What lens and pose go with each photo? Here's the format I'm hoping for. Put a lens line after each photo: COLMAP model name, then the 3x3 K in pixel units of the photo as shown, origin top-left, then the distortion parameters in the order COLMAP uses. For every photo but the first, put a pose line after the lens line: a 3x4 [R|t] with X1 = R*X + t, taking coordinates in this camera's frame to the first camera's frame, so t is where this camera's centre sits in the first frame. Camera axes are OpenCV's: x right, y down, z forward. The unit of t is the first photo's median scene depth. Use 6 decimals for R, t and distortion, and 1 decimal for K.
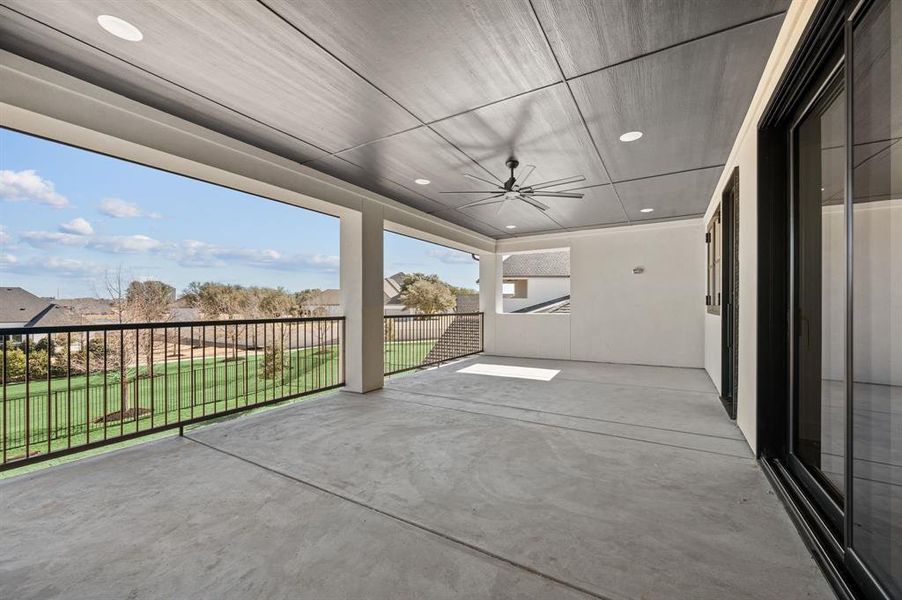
lens RADIAL K [[357.9, 0, 457.1], [0, 357.9, 297.2], [0, 0, 1]] dist [-0.008628, 0.000269]
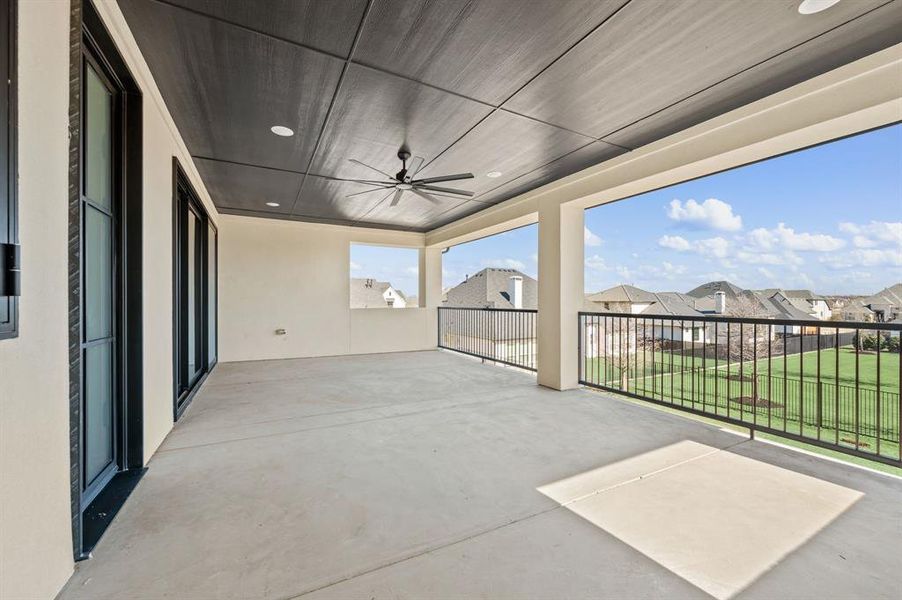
lens RADIAL K [[365.1, 0, 449.0], [0, 365.1, 303.2], [0, 0, 1]] dist [-0.000441, -0.000598]
pose [[-0.527599, 0.008439, -0.849451, 0.798826], [0.013118, 0.999912, 0.001787, 0.029672], [0.849392, -0.010200, -0.527664, 1.399515]]
